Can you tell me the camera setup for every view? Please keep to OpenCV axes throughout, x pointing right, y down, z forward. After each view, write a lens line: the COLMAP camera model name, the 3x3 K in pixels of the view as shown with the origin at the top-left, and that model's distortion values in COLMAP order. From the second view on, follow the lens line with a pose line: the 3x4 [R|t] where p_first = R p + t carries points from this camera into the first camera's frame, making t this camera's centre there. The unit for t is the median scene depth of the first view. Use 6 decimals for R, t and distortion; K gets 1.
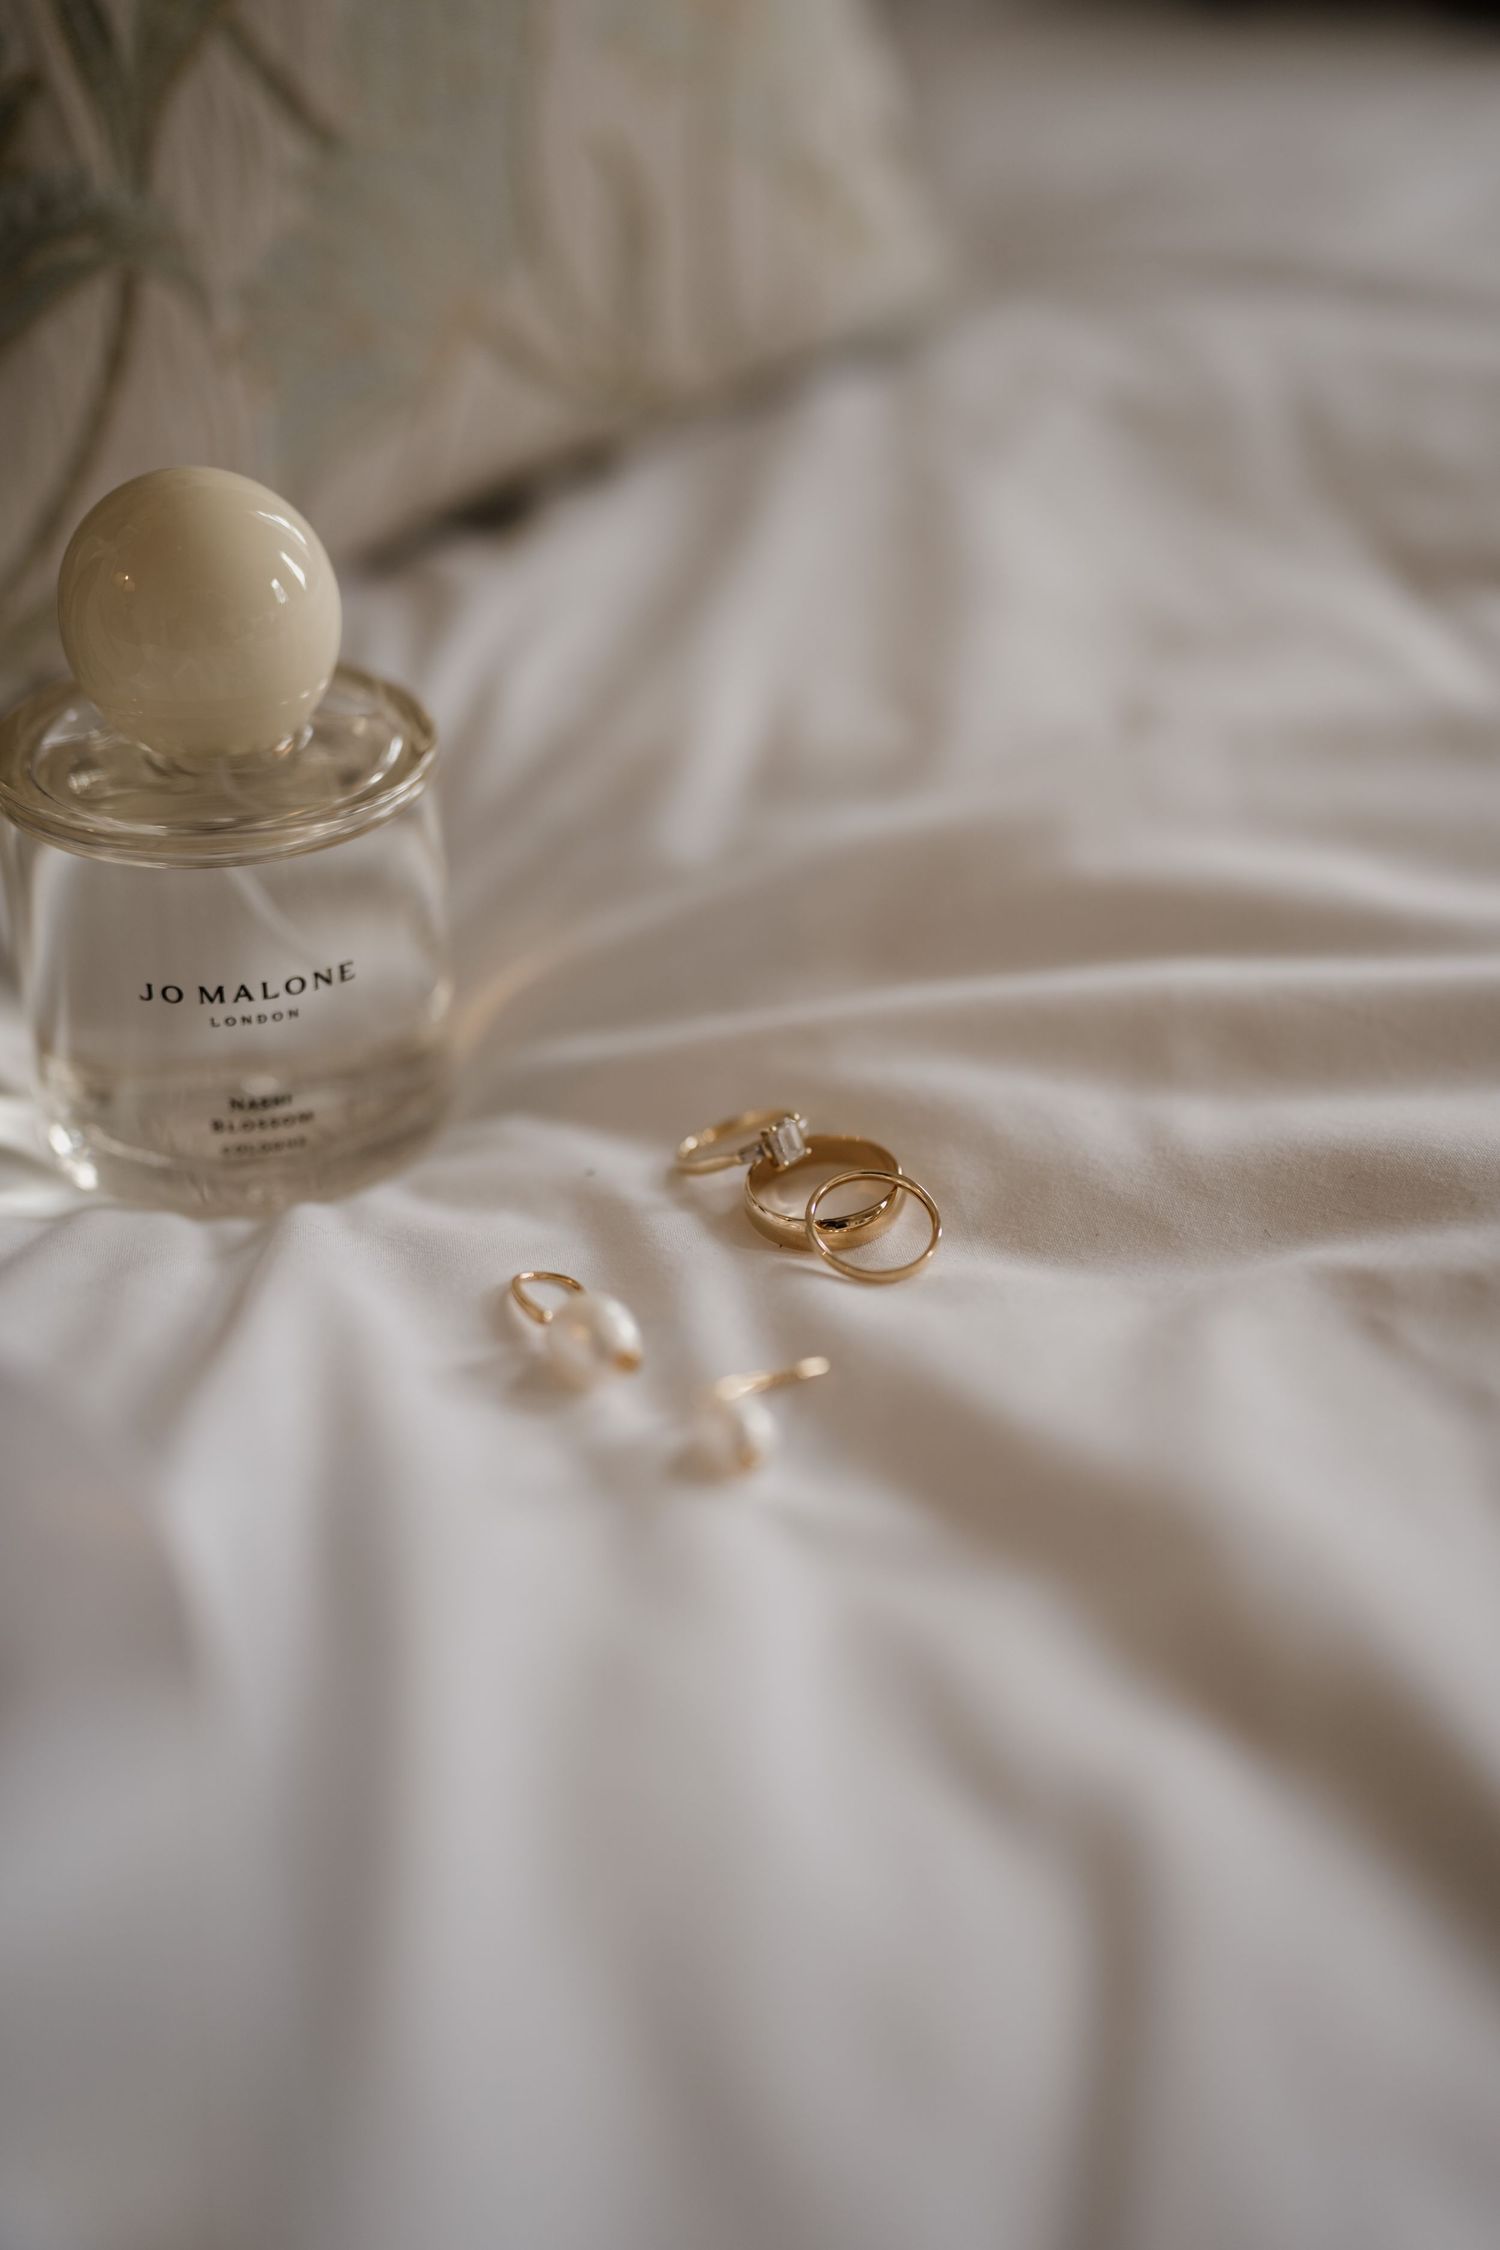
lens RADIAL K [[2283.5, 0, 745.9], [0, 2283.5, 1120.9], [0, 0, 1]] dist [0.015067, 0.000000]
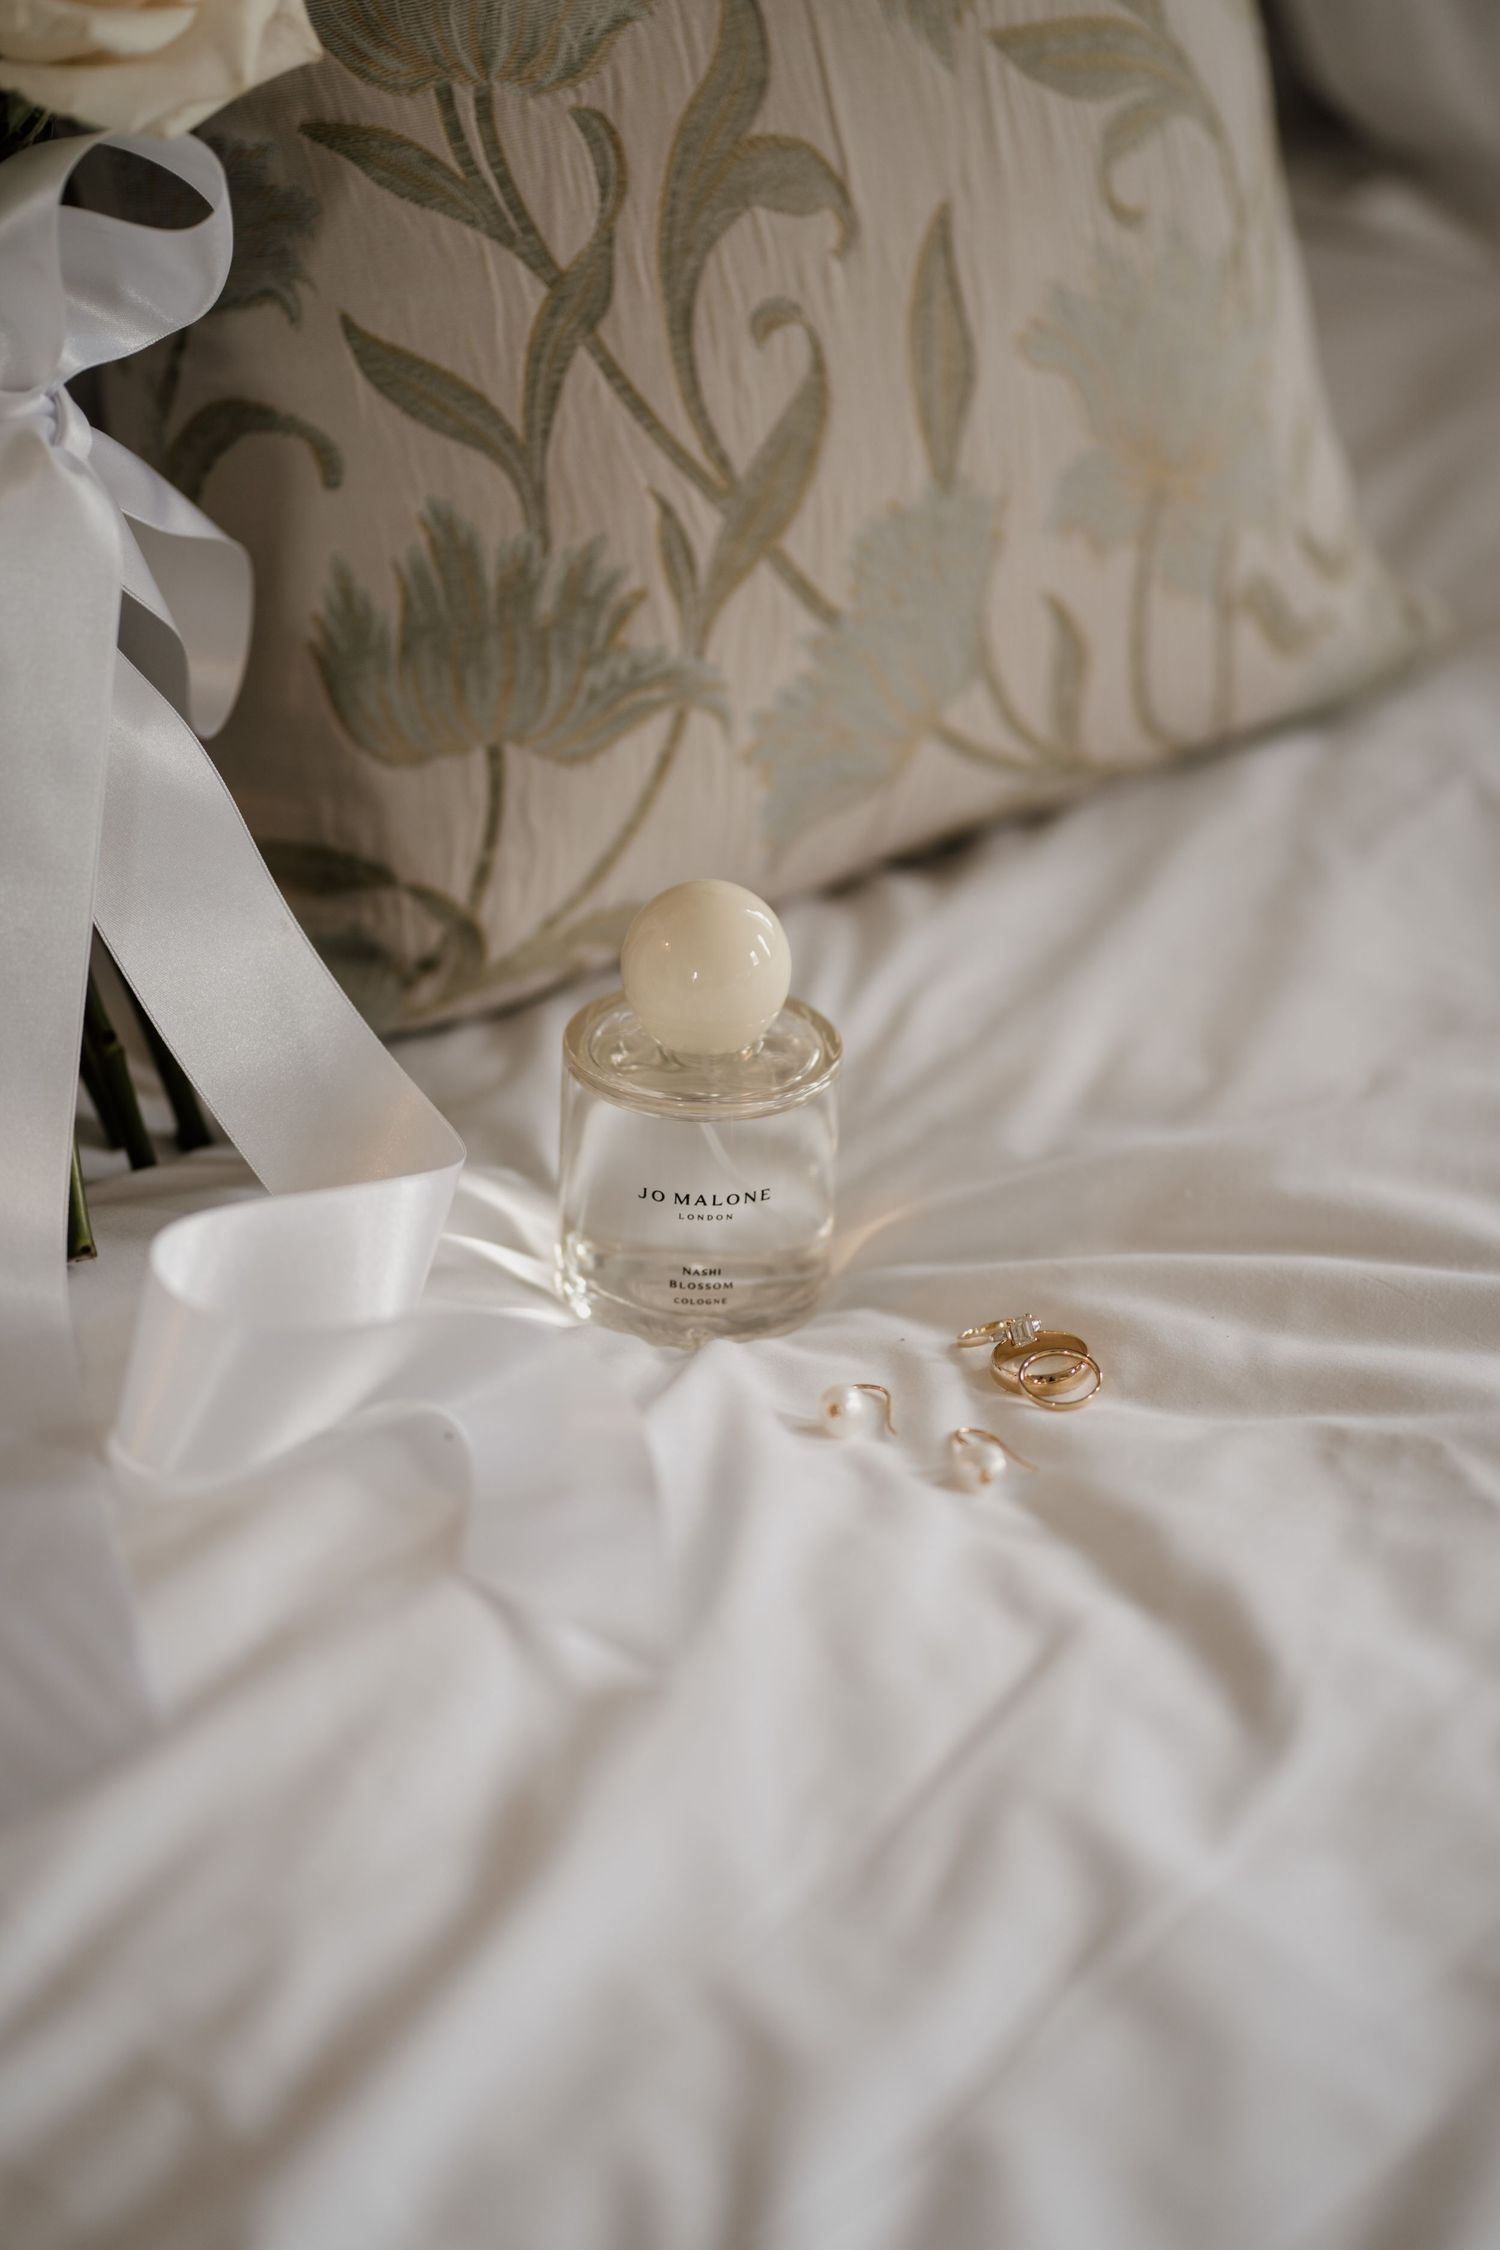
lens RADIAL K [[5936.2, 0, 751.2], [0, 5936.2, 1126.7], [0, 0, 1]] dist [0.097013, 0.000000]
pose [[0.976422, 0.104835, -0.188706, 0.561980], [-0.128018, 0.985064, -0.115155, 0.347663], [0.173815, 0.136597, 0.975259, -2.892187]]
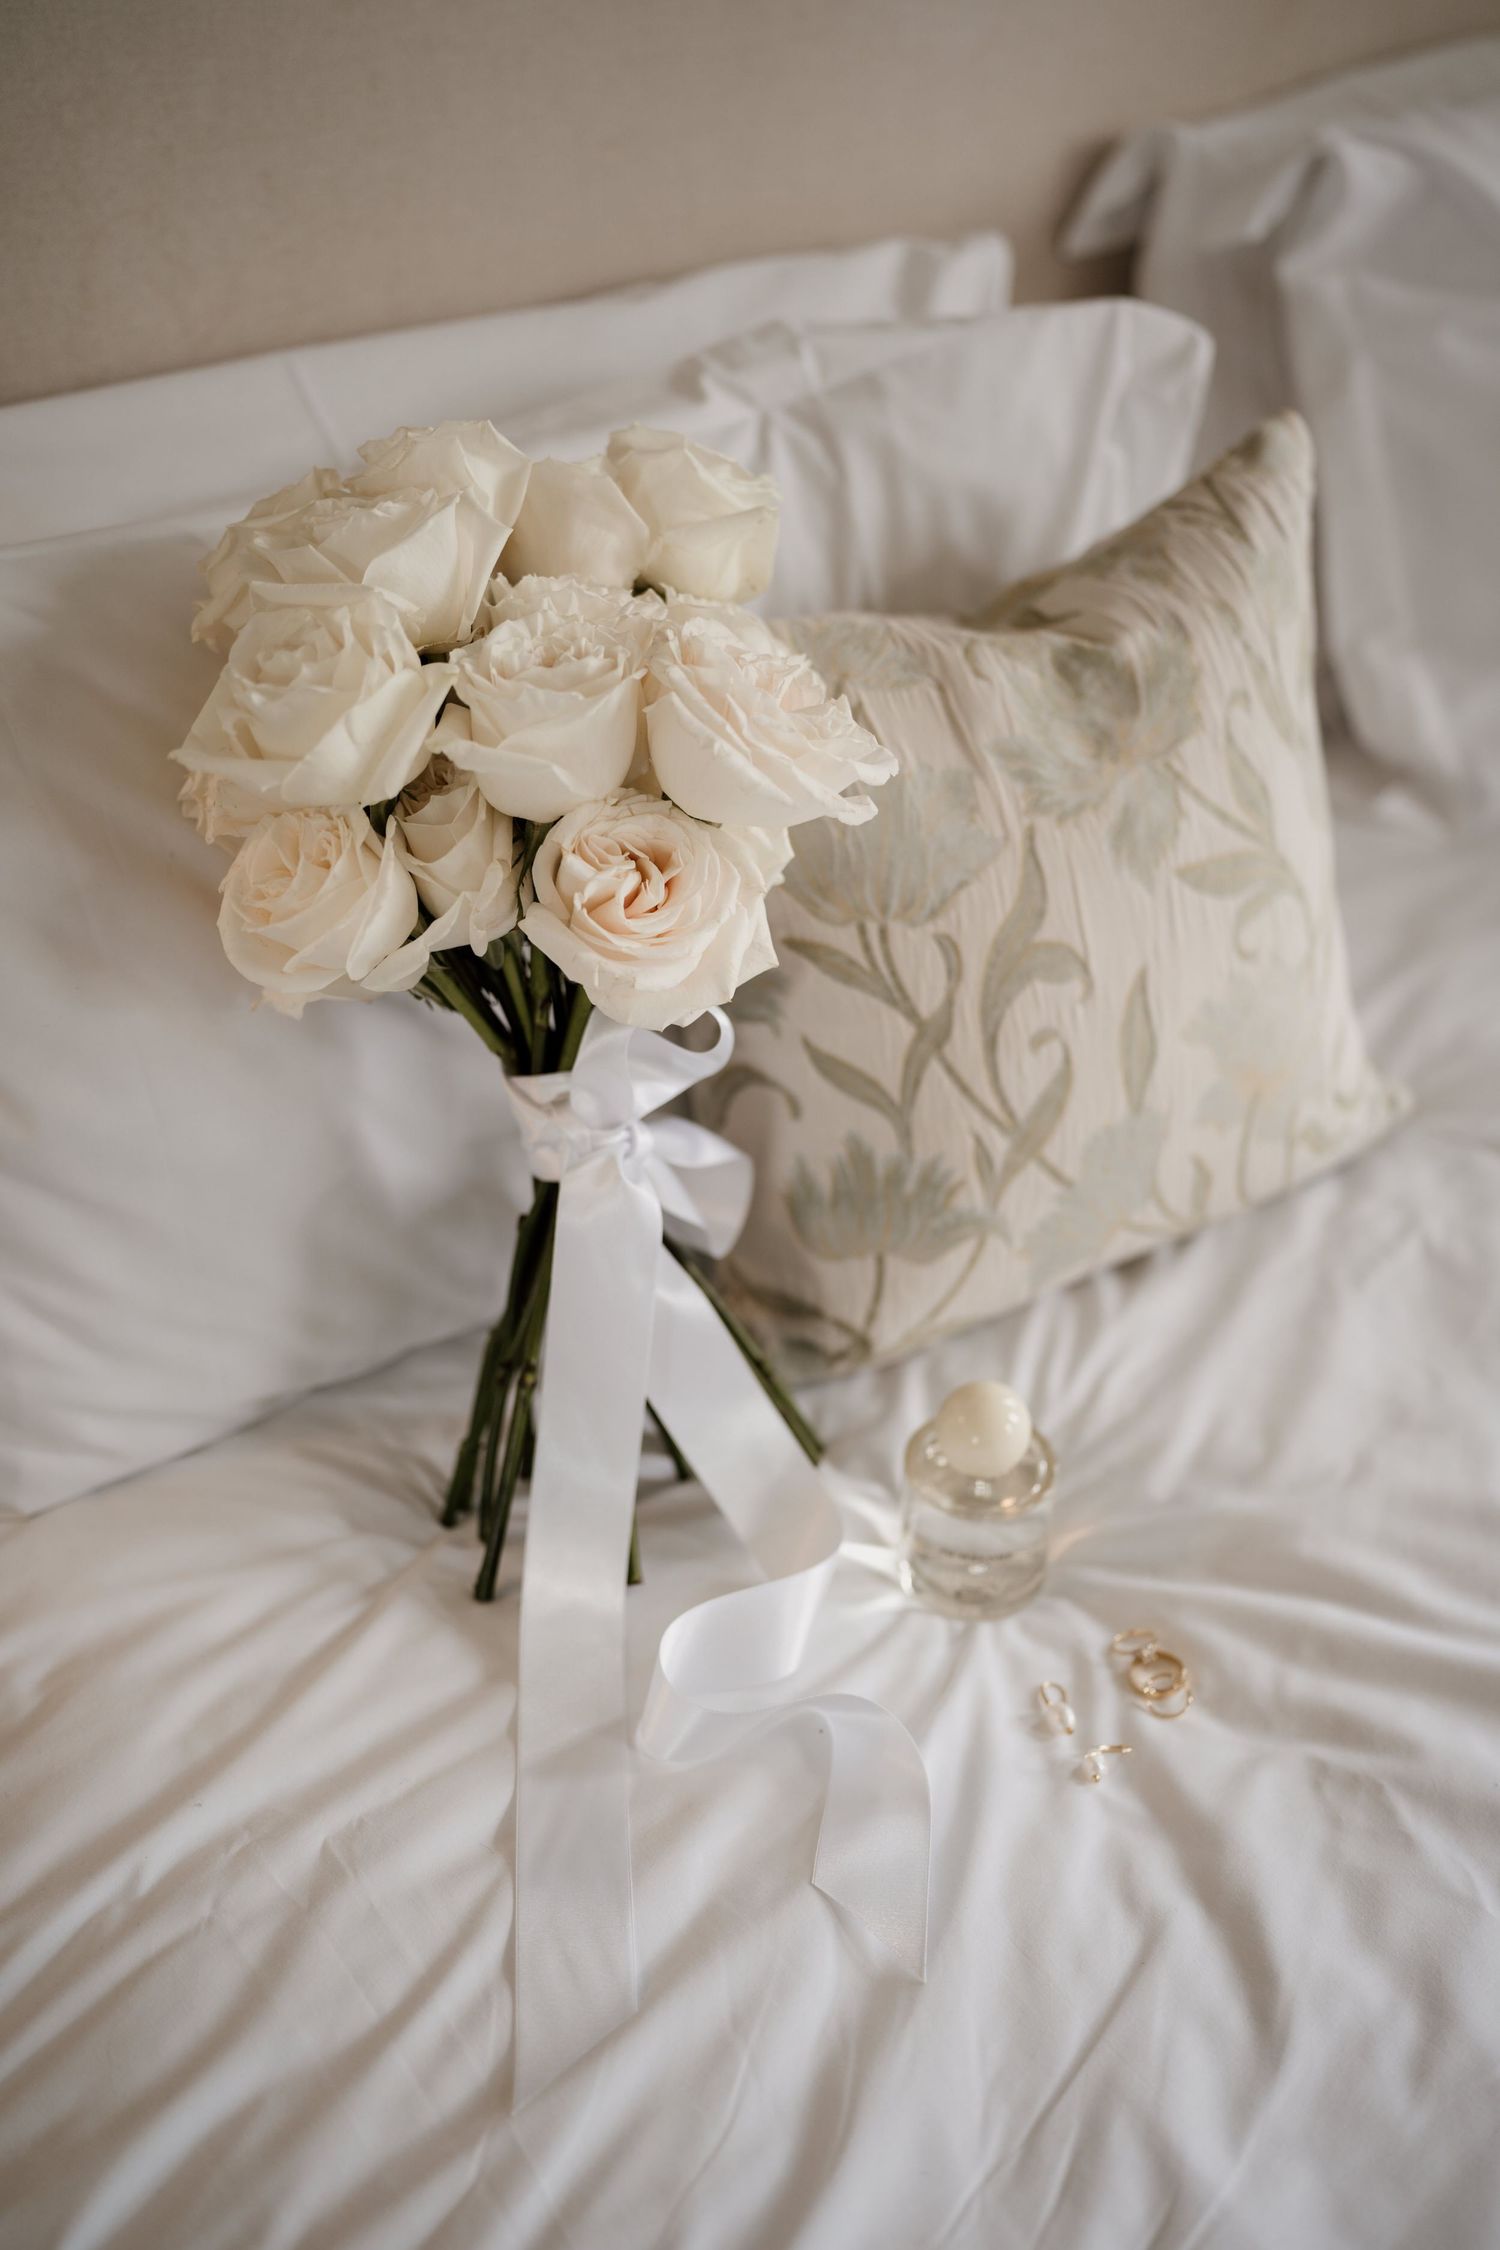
lens RADIAL K [[2283.5, 0, 778.4], [0, 2283.5, 1066.0], [0, 0, 1]] dist [0.015067, 0.000000]
pose [[0.937705, 0.181242, -0.296412, 0.281362], [-0.172989, 0.983438, 0.054070, -0.742050], [0.301303, 0.000574, 0.953528, -1.758398]]
